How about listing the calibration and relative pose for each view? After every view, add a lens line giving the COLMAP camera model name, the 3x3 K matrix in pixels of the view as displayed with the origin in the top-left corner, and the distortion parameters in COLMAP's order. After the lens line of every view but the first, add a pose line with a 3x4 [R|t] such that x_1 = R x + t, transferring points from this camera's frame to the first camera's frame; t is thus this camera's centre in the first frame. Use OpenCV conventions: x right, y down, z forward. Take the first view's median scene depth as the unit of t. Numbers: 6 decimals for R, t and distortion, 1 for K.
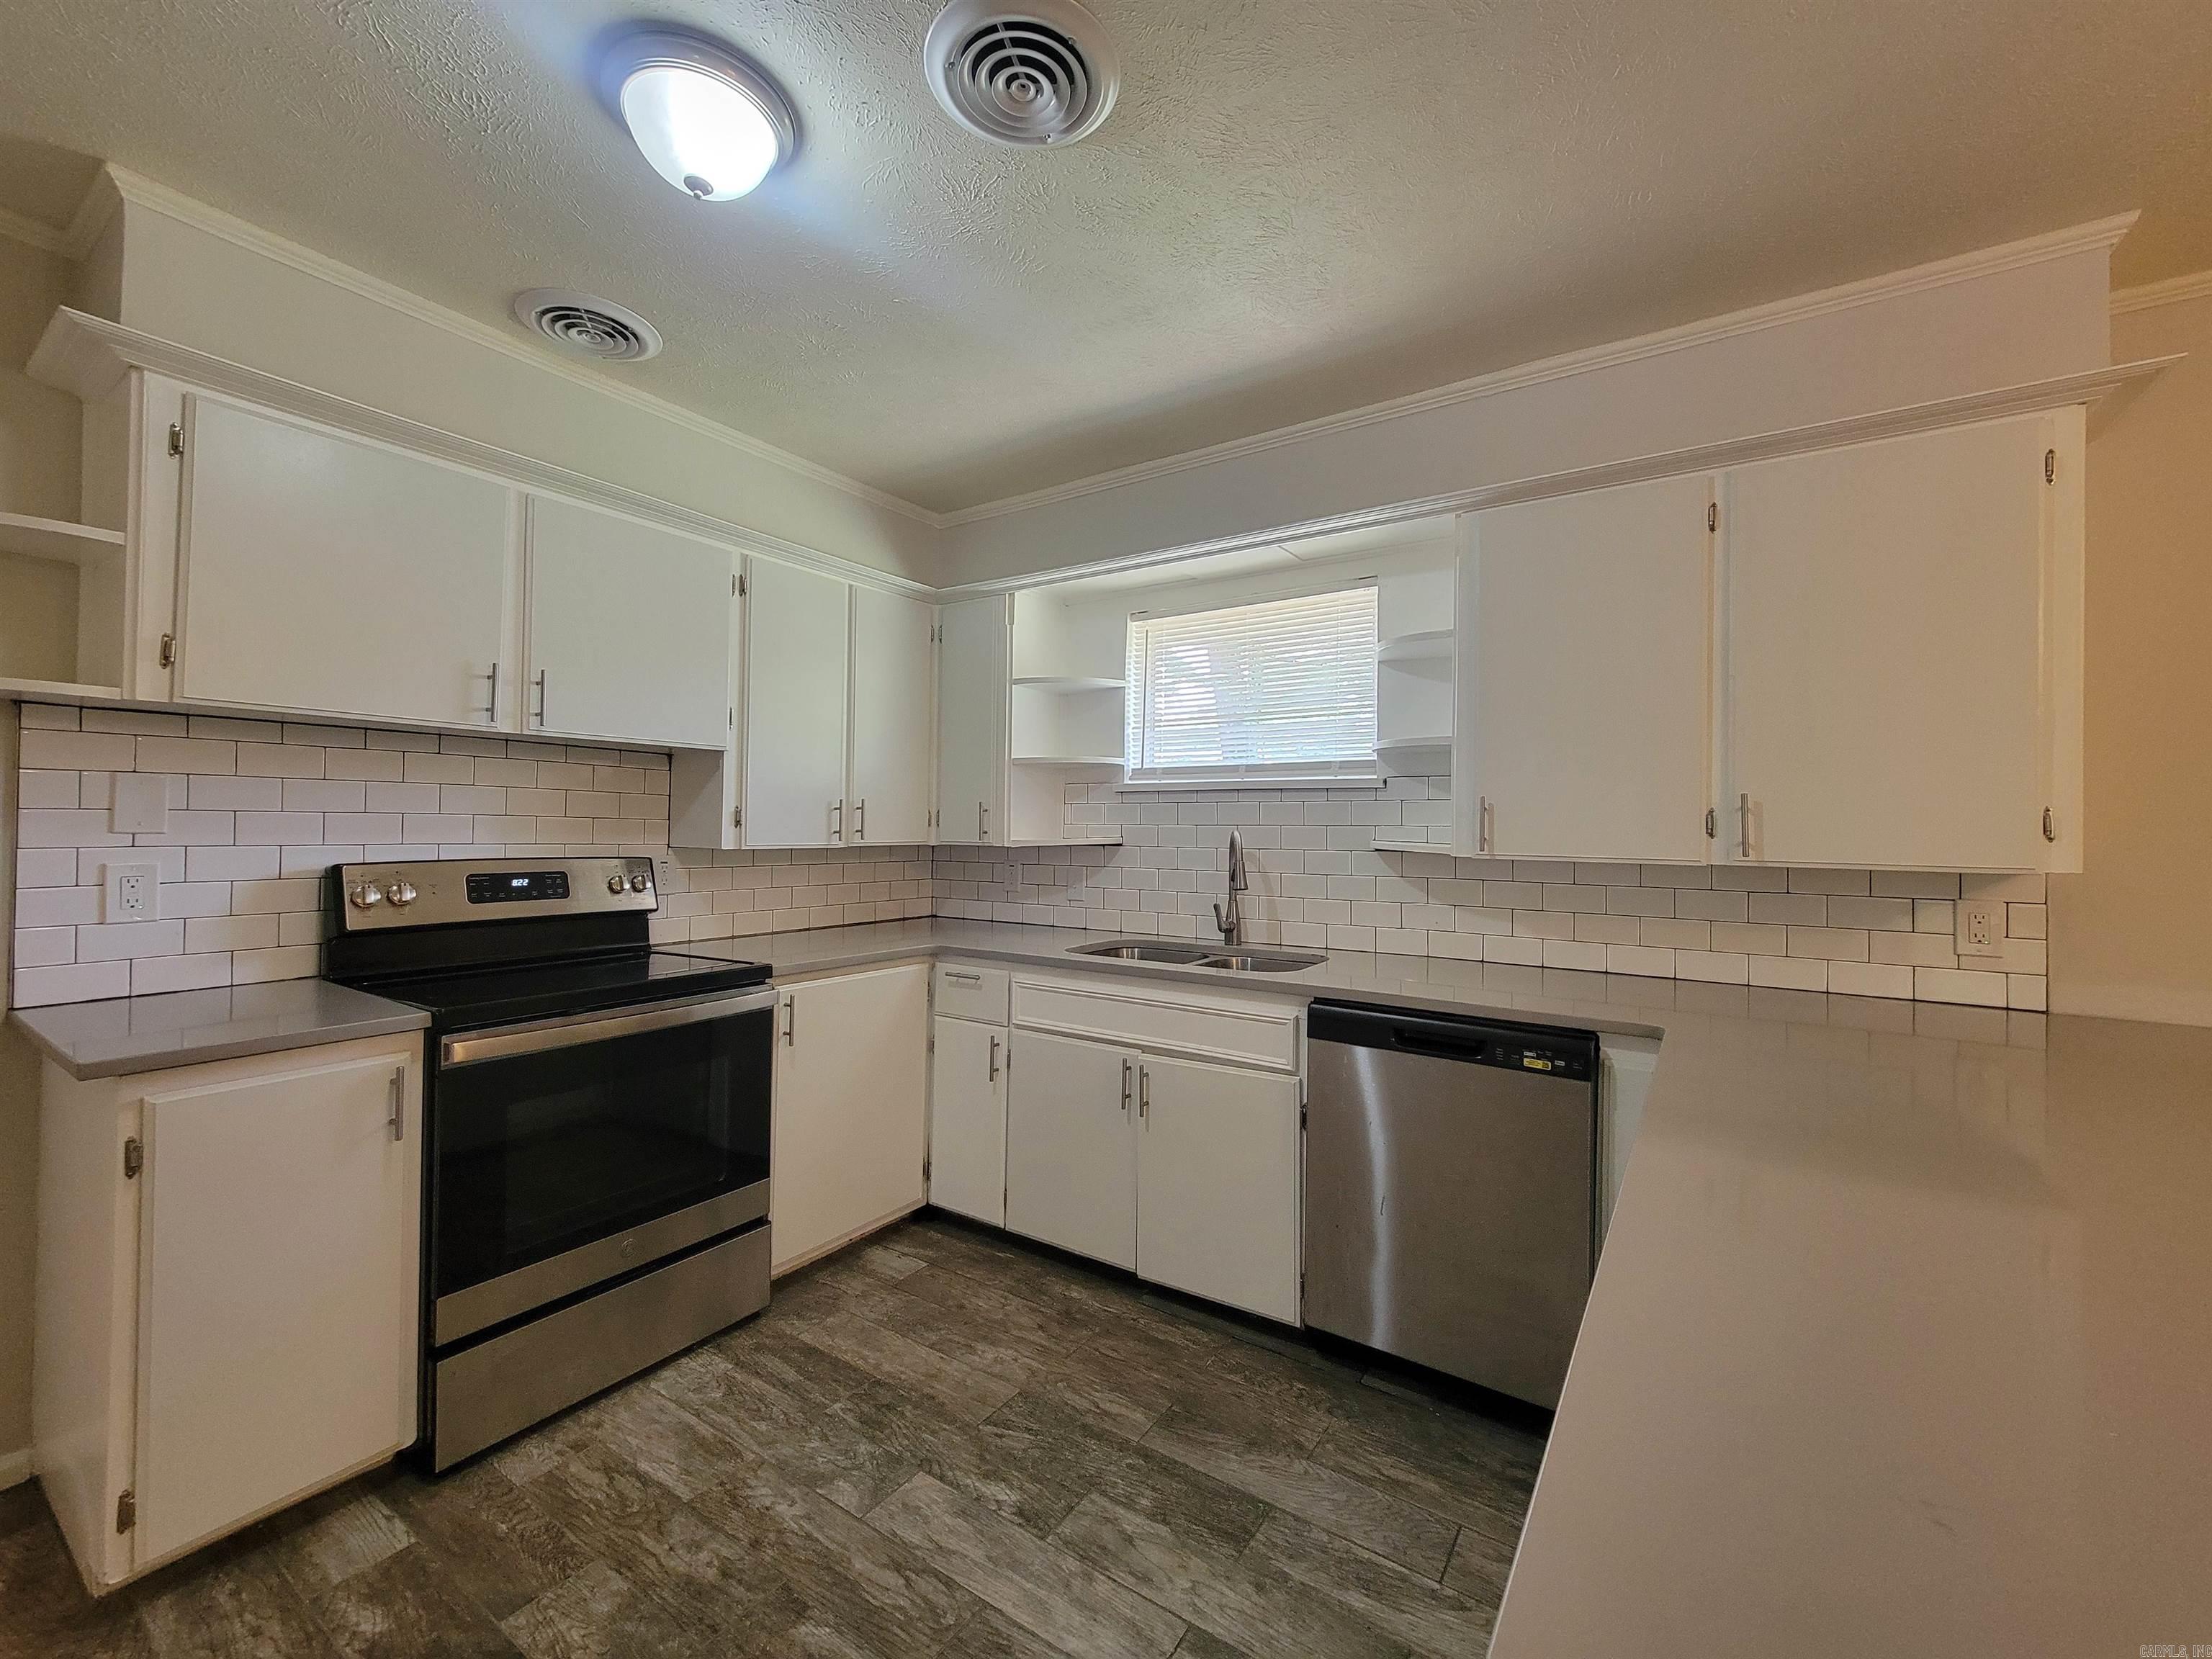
lens RADIAL K [[901.9, 0, 1106.1], [0, 901.9, 814.1], [0, 0, 1]] dist [-0.000790, 0.000251]
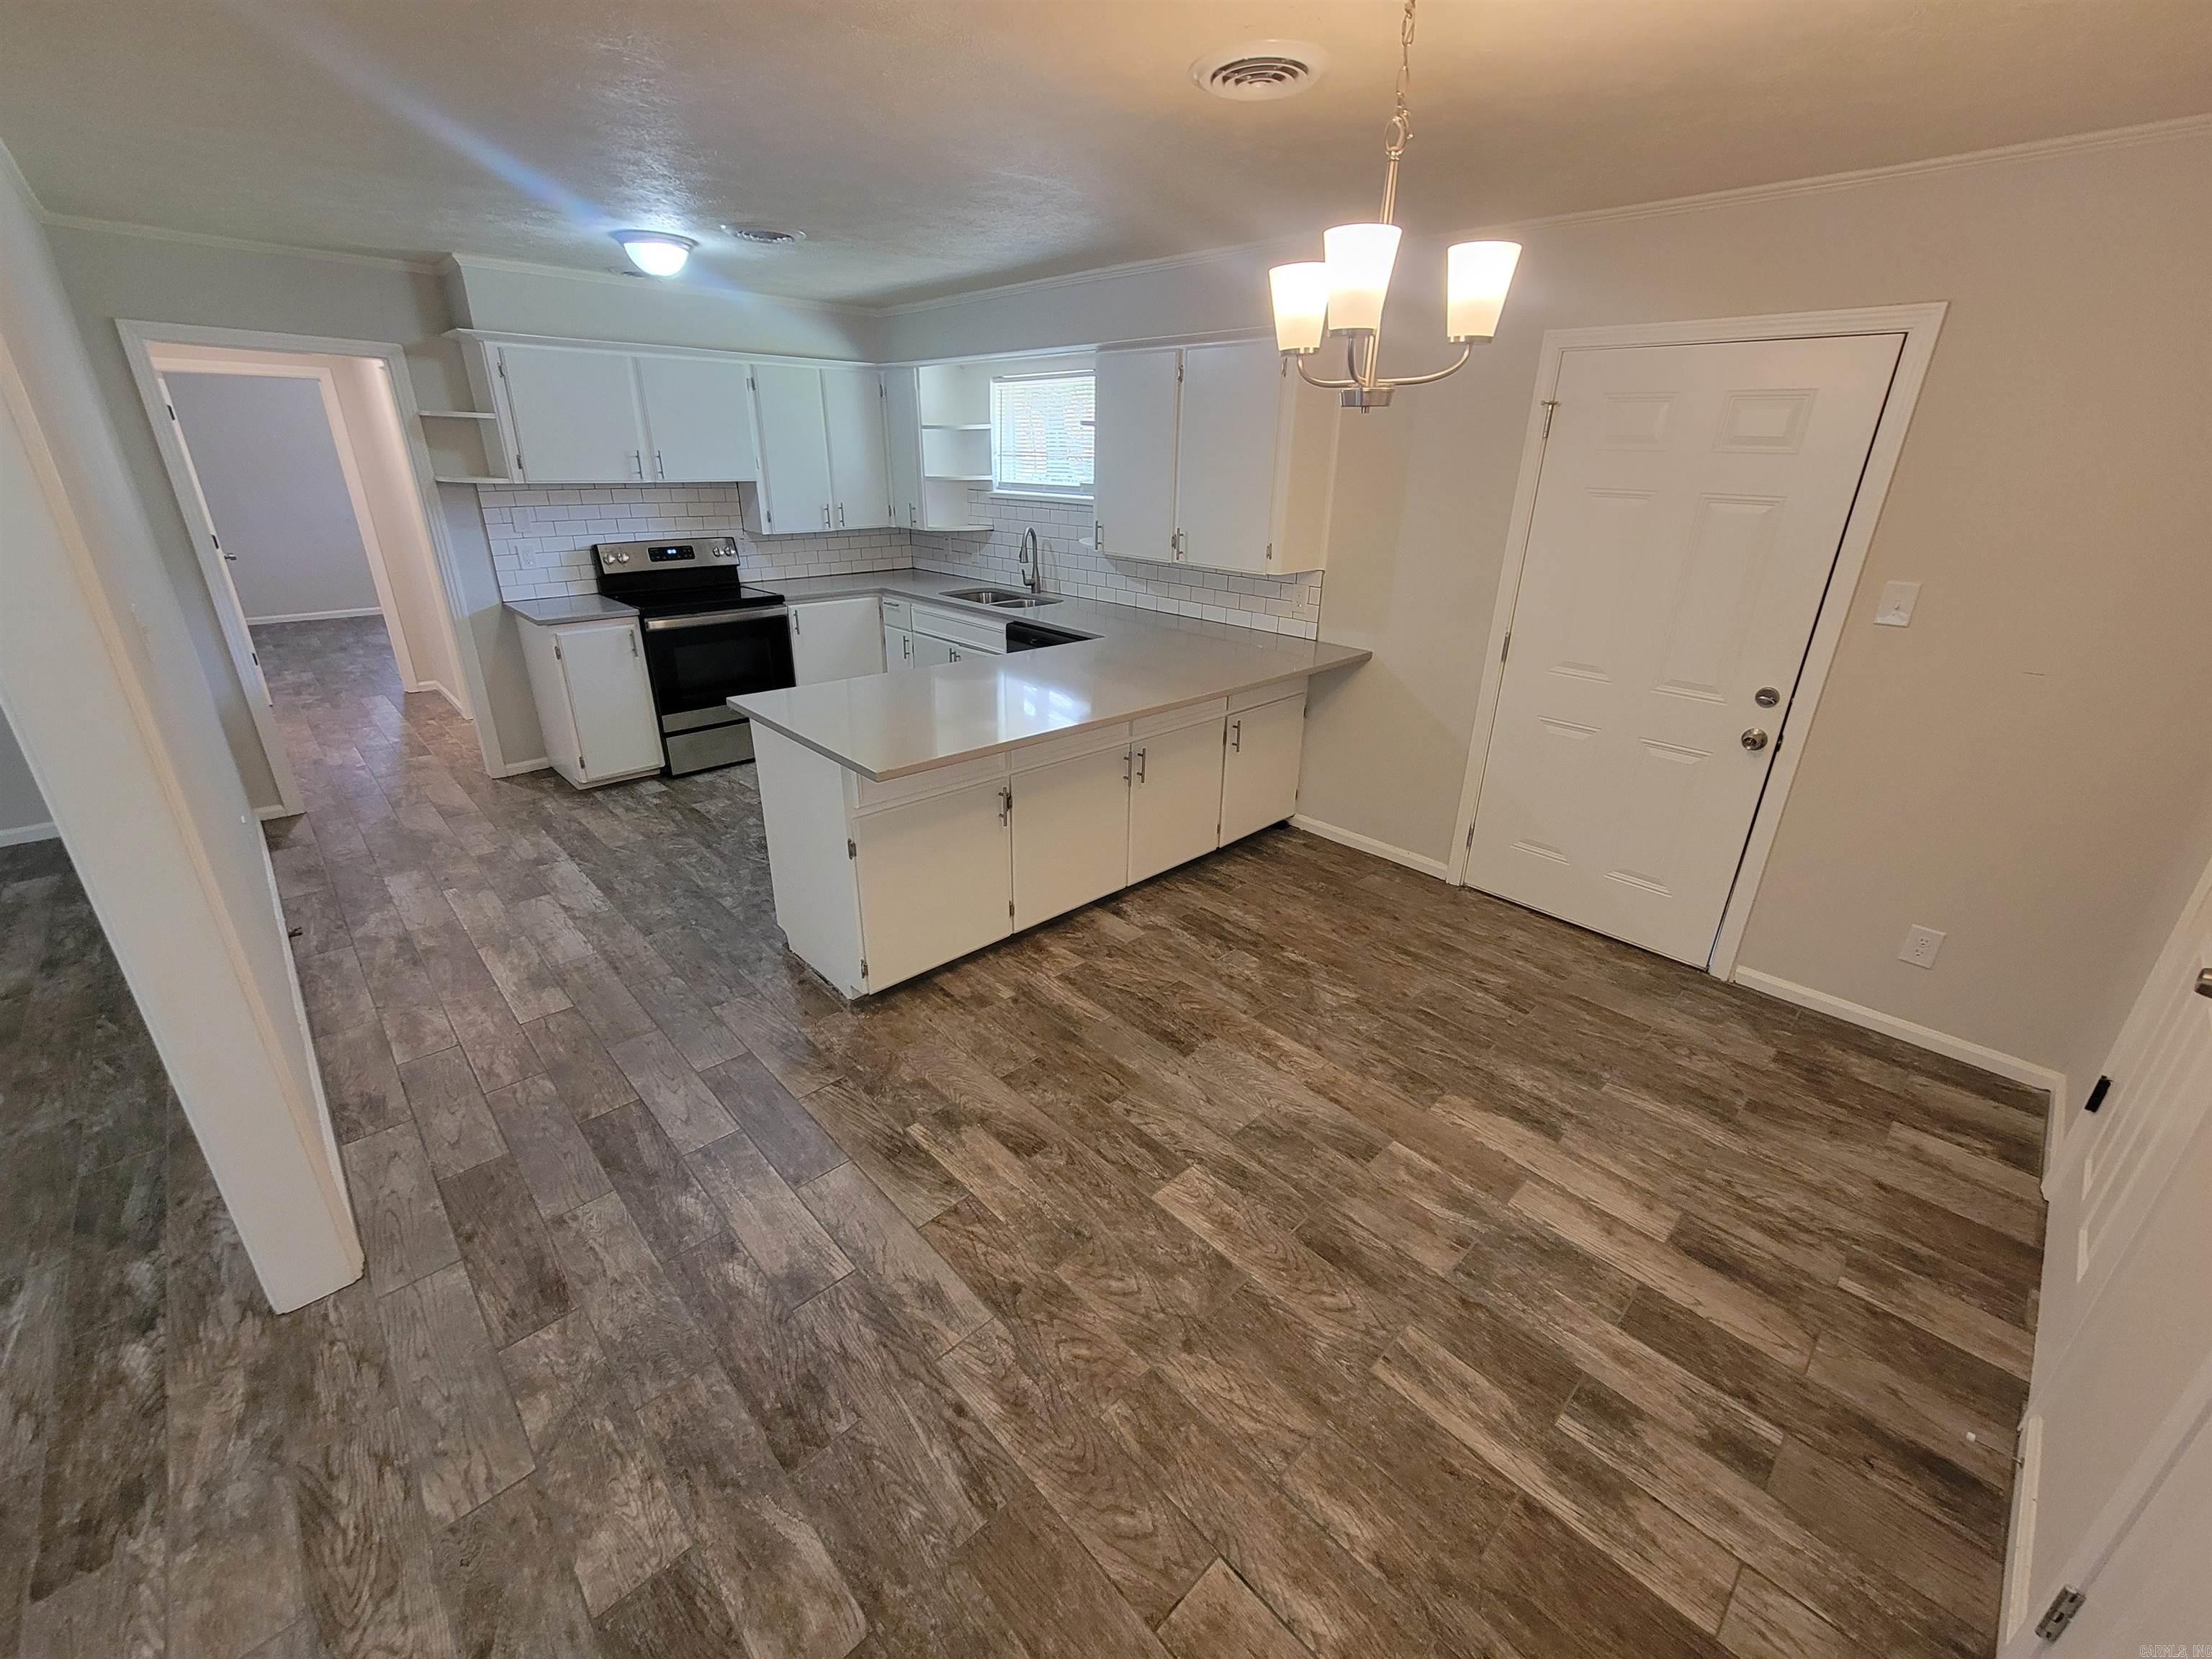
lens RADIAL K [[901.9, 0, 1106.1], [0, 901.9, 814.1], [0, 0, 1]] dist [-0.000790, 0.000251]
pose [[0.975829, 0.085208, -0.201242, 0.829182], [-0.000805, 0.922252, 0.386589, -0.175393], [0.218536, -0.377082, 0.900028, -0.922002]]
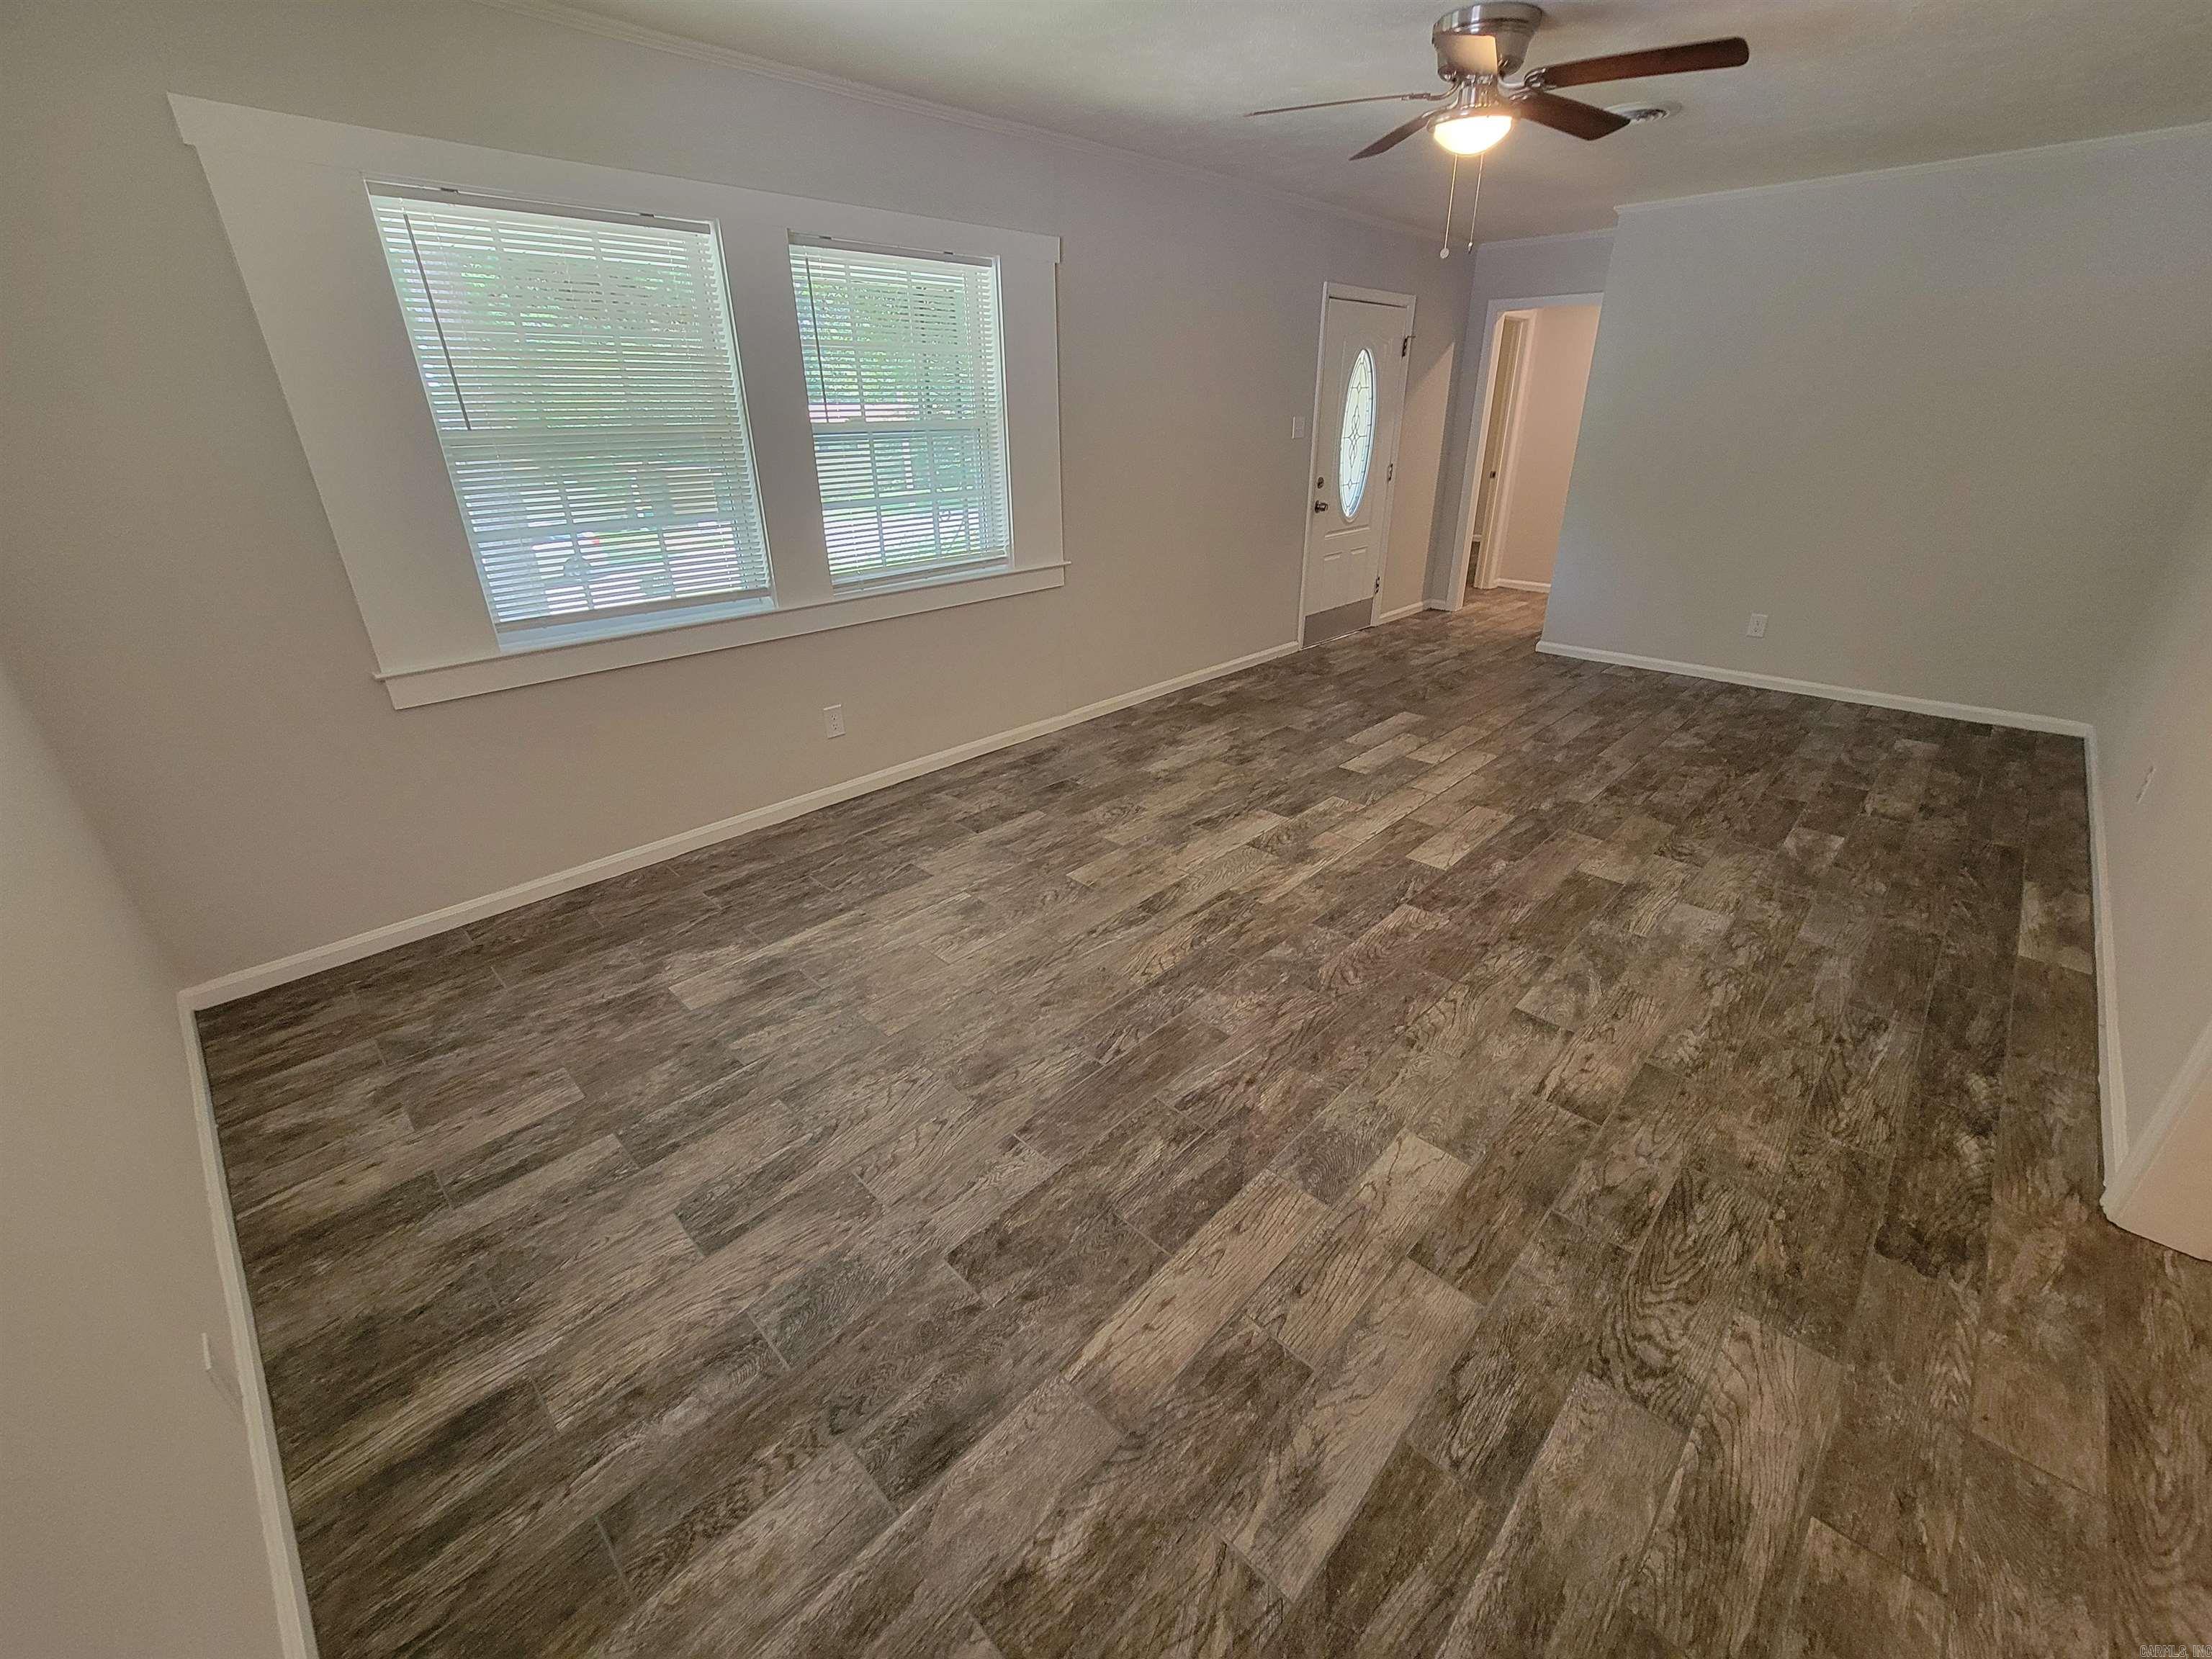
lens RADIAL K [[901.9, 0, 1106.1], [0, 901.9, 814.1], [0, 0, 1]] dist [-0.000790, 0.000251]
pose [[-0.181729, 0.396287, -0.899962, 0.686610], [0.020995, 0.916556, 0.399355, -0.087029], [0.983124, 0.053680, -0.174885, -1.233900]]
